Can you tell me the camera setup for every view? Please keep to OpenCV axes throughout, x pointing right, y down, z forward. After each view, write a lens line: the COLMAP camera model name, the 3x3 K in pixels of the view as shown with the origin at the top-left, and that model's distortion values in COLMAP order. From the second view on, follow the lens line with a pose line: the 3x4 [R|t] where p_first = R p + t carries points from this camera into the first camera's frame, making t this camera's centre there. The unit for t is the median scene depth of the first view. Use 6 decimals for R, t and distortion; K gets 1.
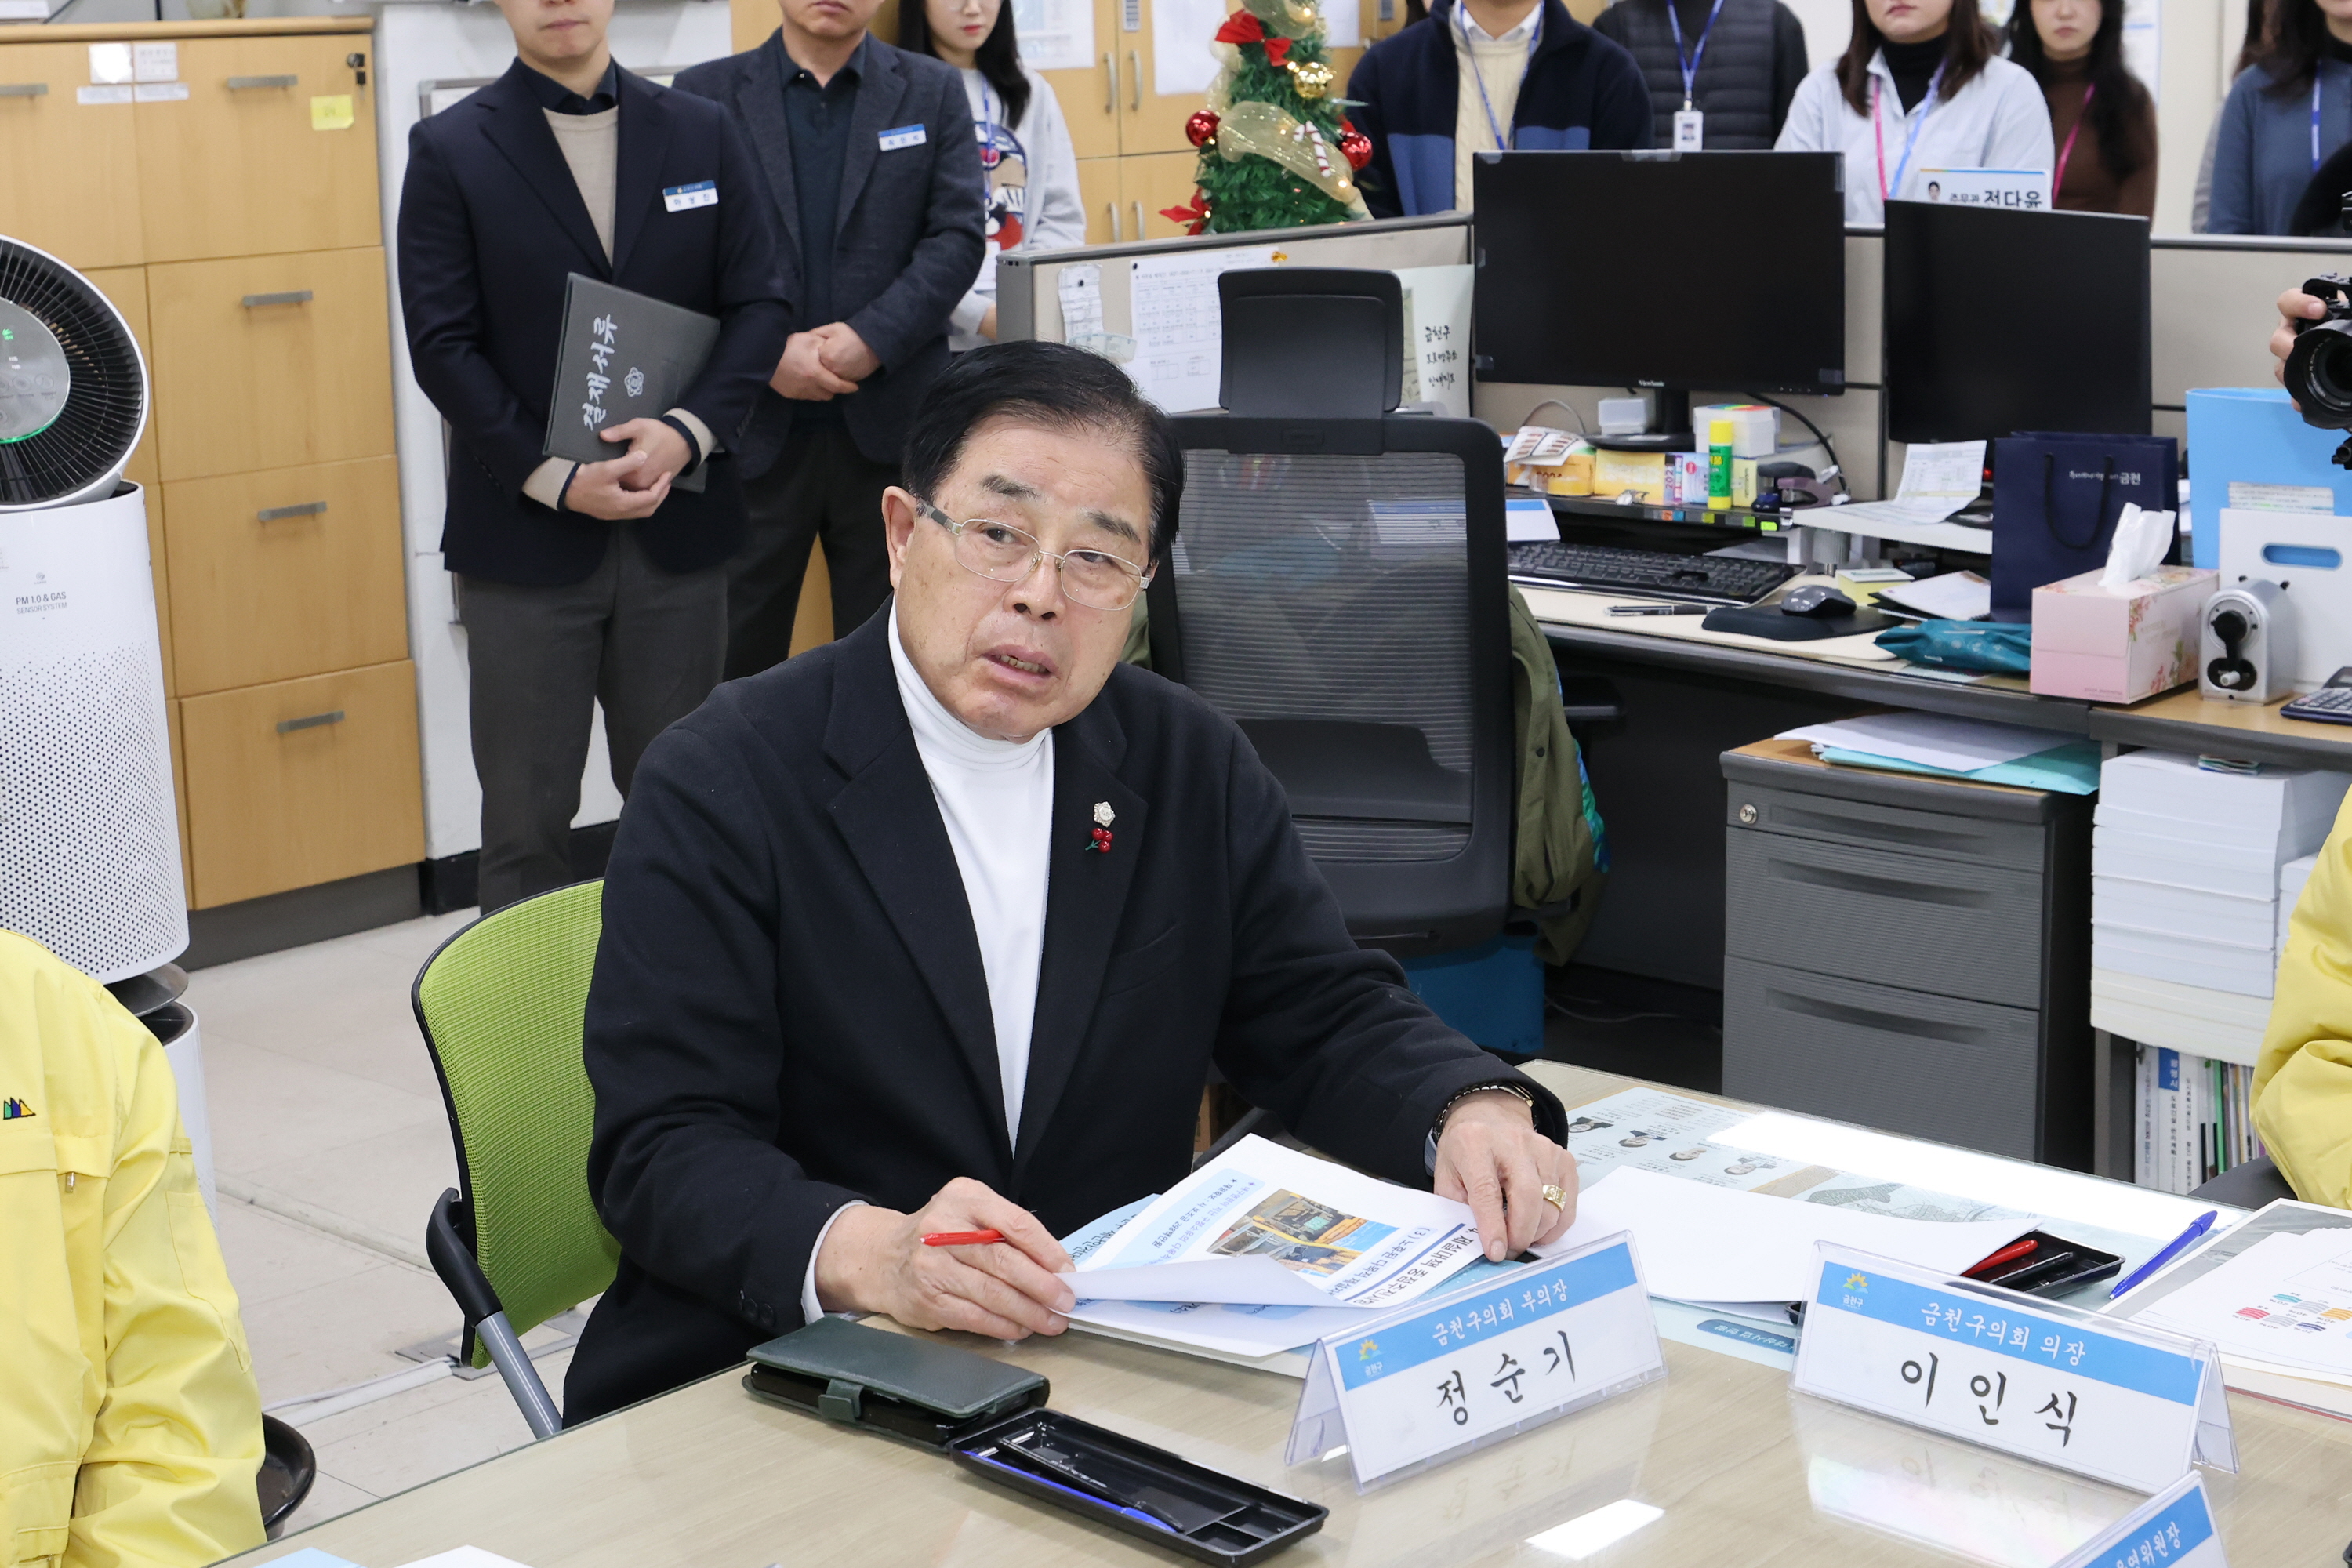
lens RADIAL K [[3780.5, 0, 1176.0], [0, 3780.5, 784.0], [0, 0, 1]] dist [0.022802, 0.070970]
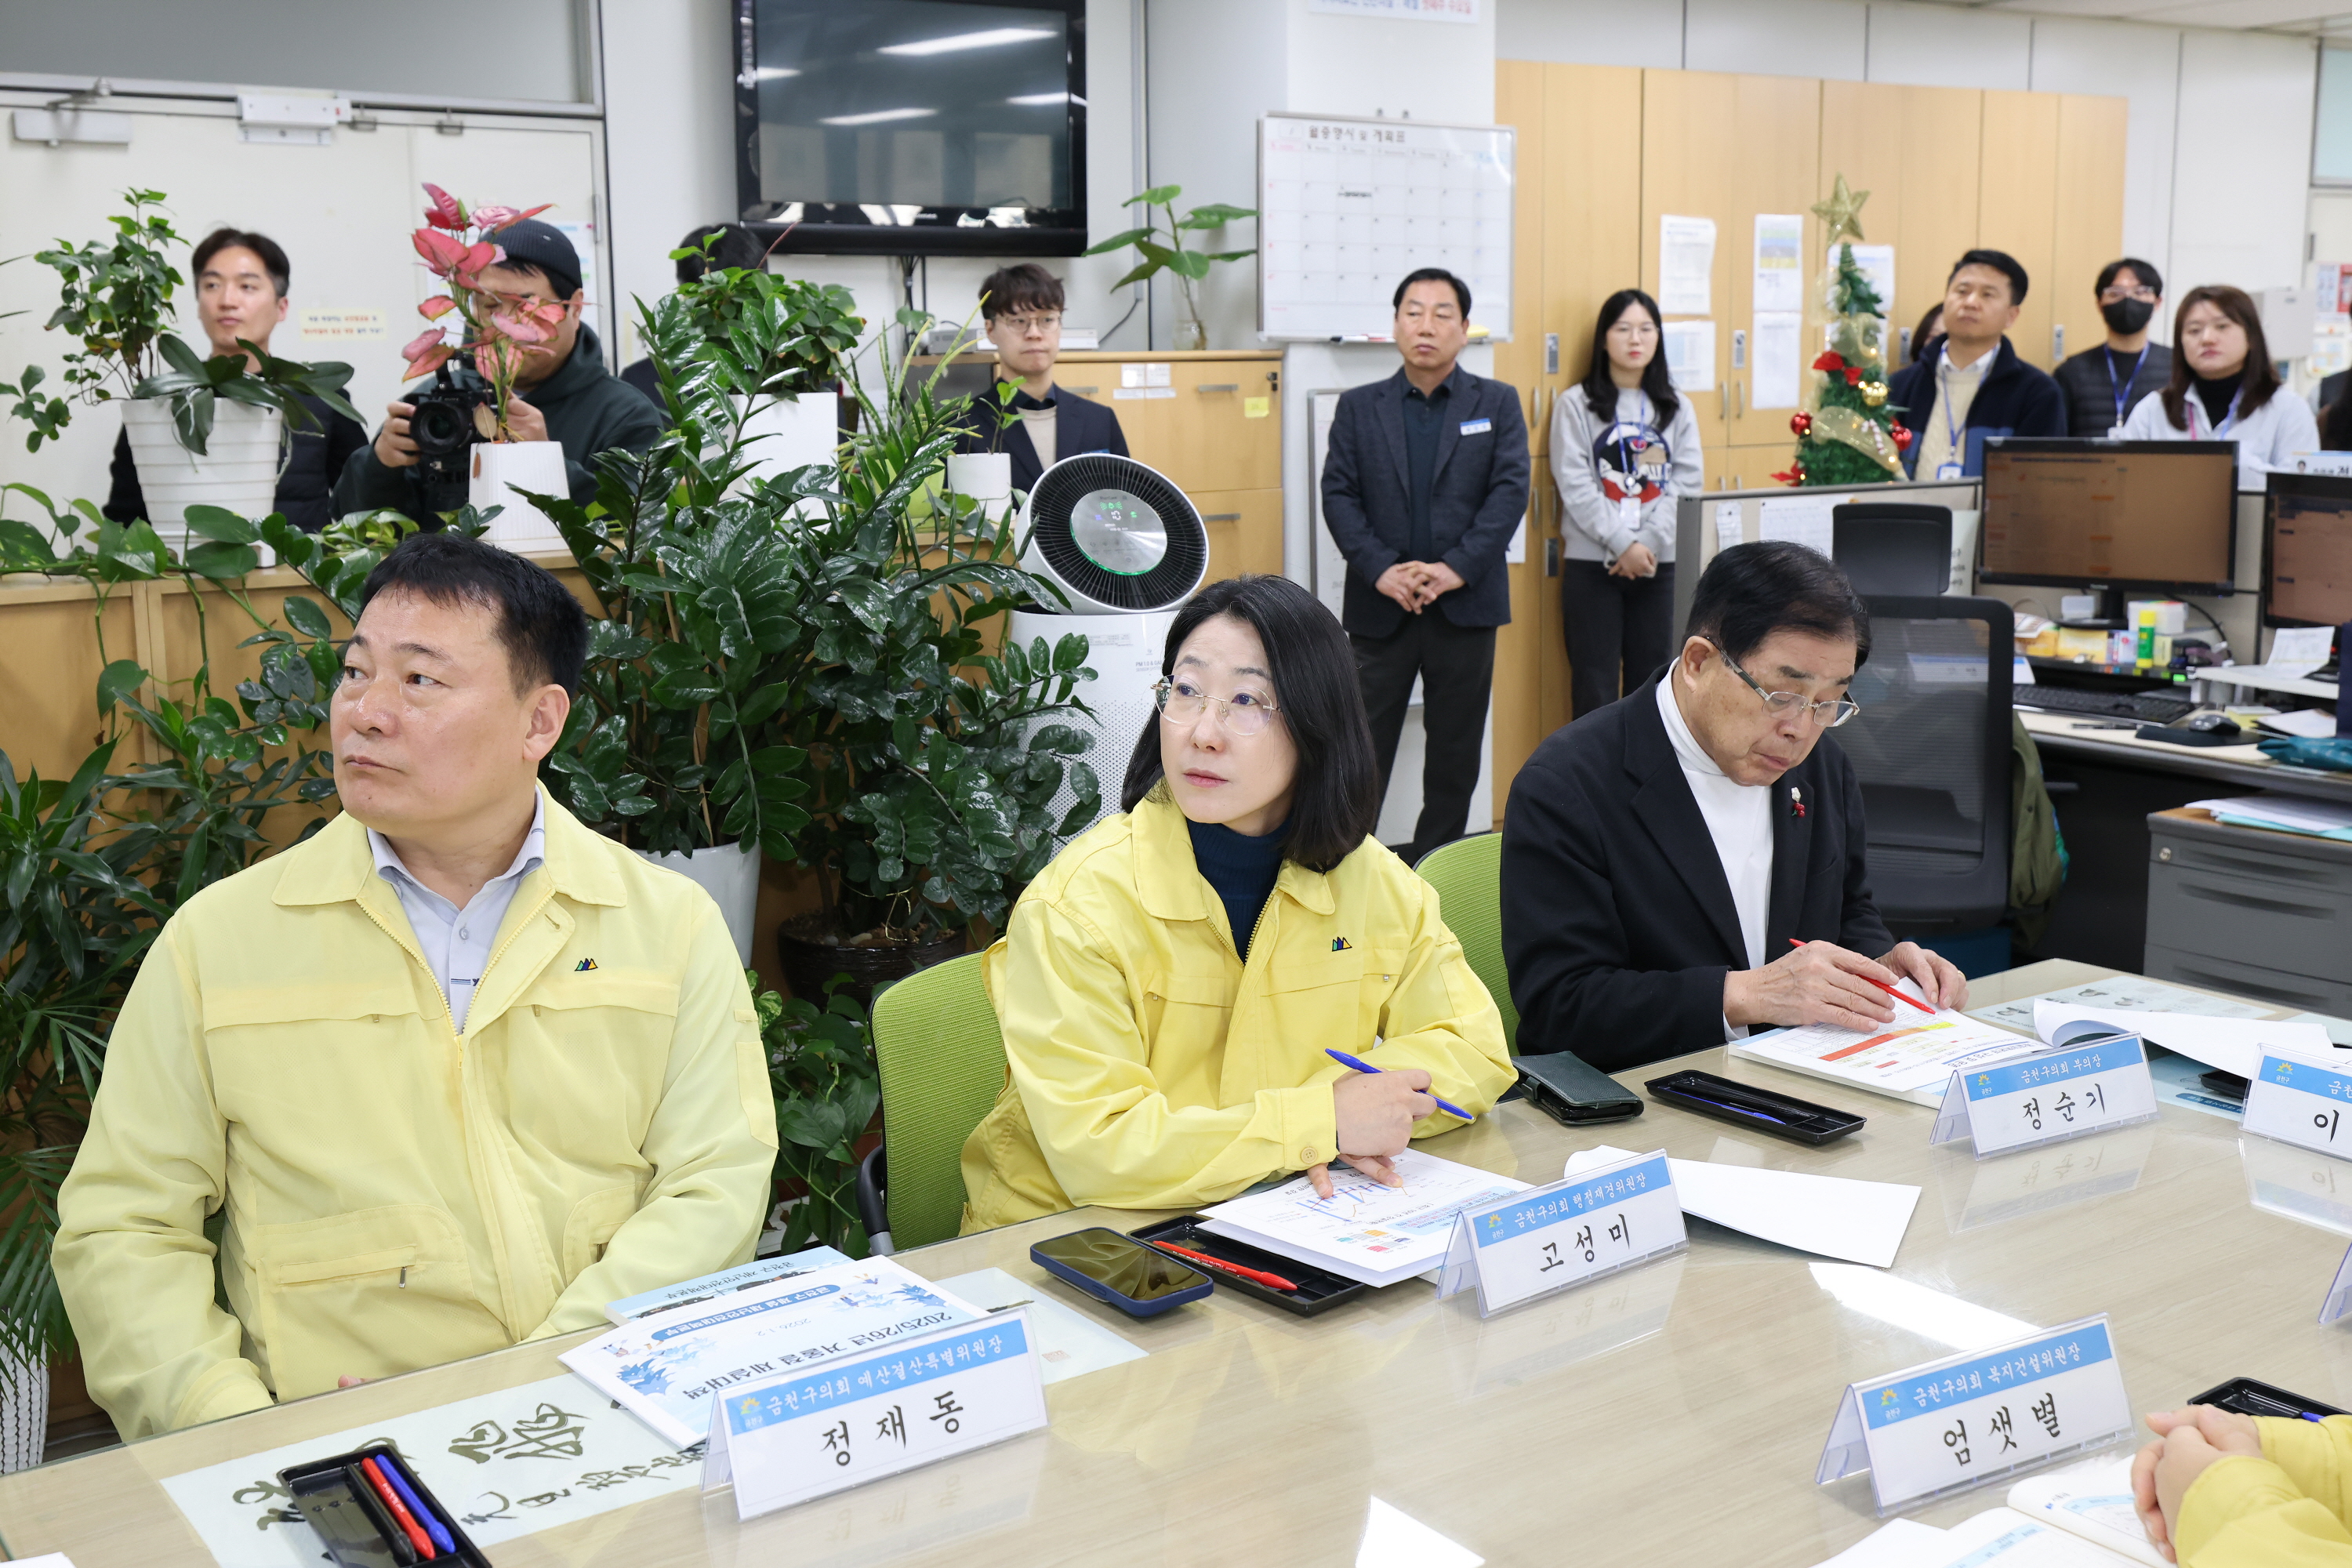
lens RADIAL K [[2528.8, 0, 1176.0], [0, 2528.8, 784.0], [0, 0, 1]] dist [0.003615, 0.156007]
pose [[0.979895, 0.044780, -0.194424, -0.041484], [-0.052749, 0.997959, -0.036004, 0.033981], [0.192415, 0.045536, 0.980257, -0.097694]]
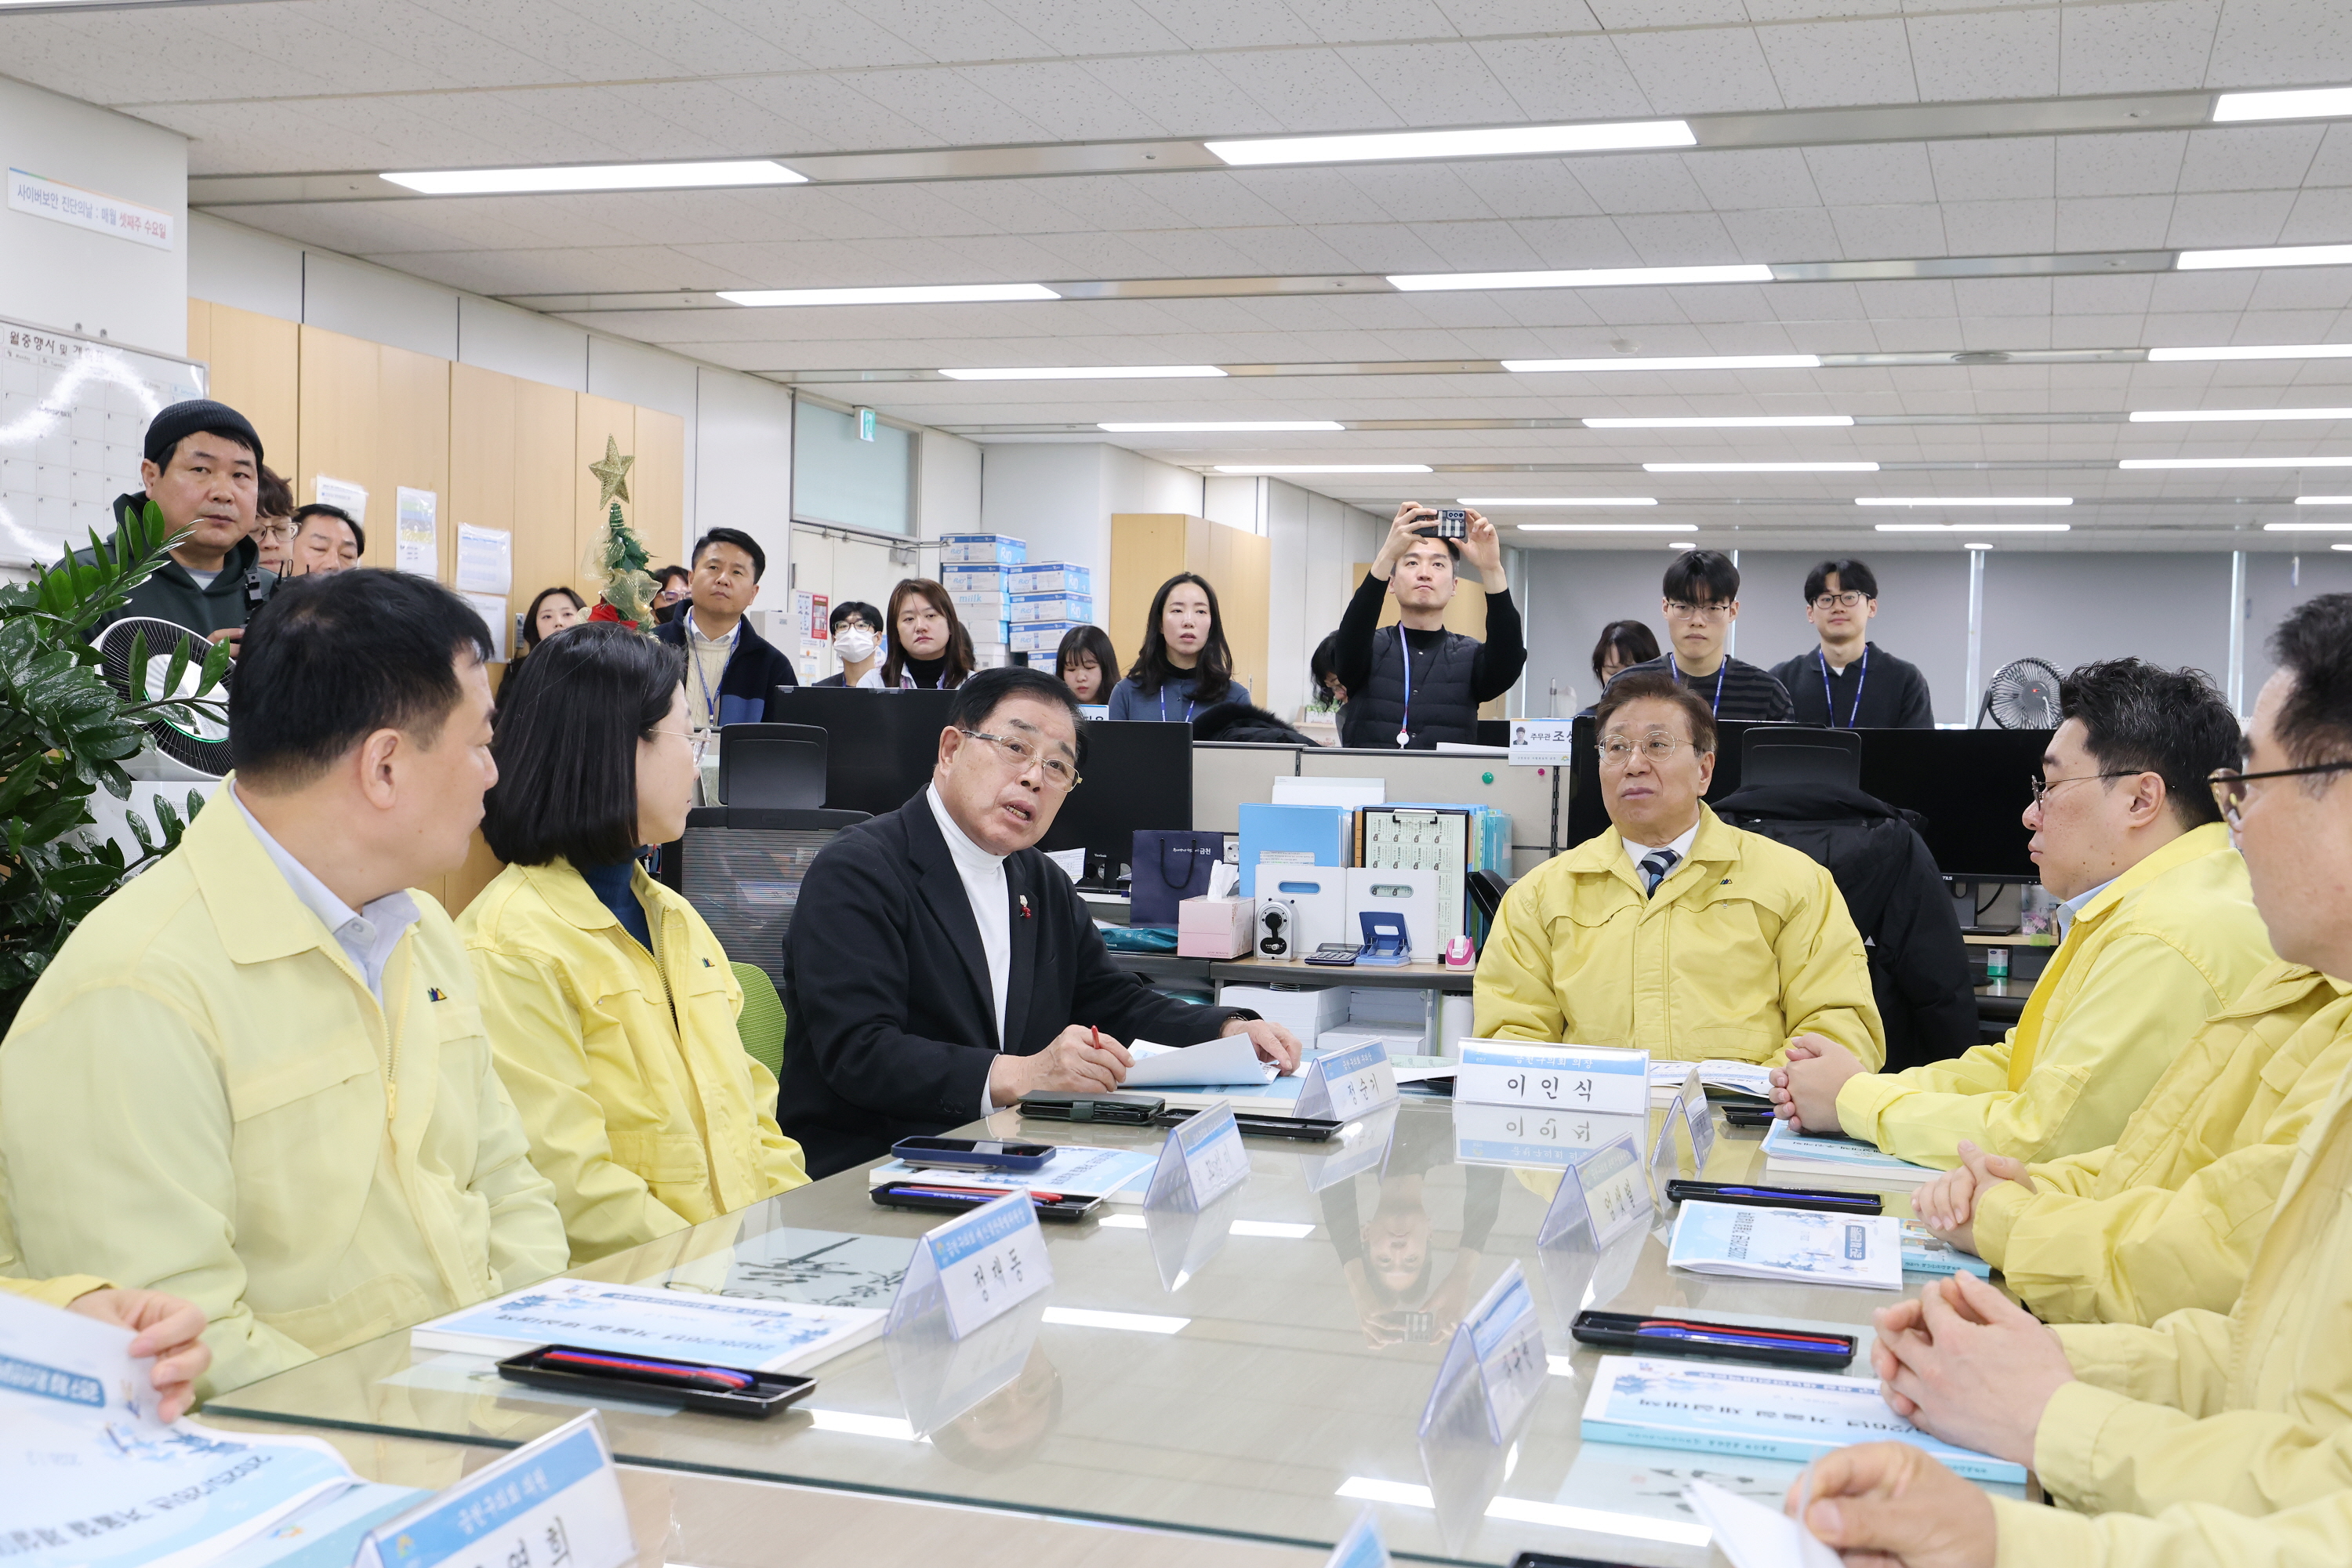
lens RADIAL K [[2807.8, 0, 1177.6], [0, 2807.8, 902.9], [0, 0, 1]] dist [0.055946, 0.027575]
pose [[0.888536, 0.019590, 0.458389, -0.359690], [0.052436, 0.988206, -0.143873, 0.130305], [-0.455801, 0.151872, 0.877029, -0.200031]]
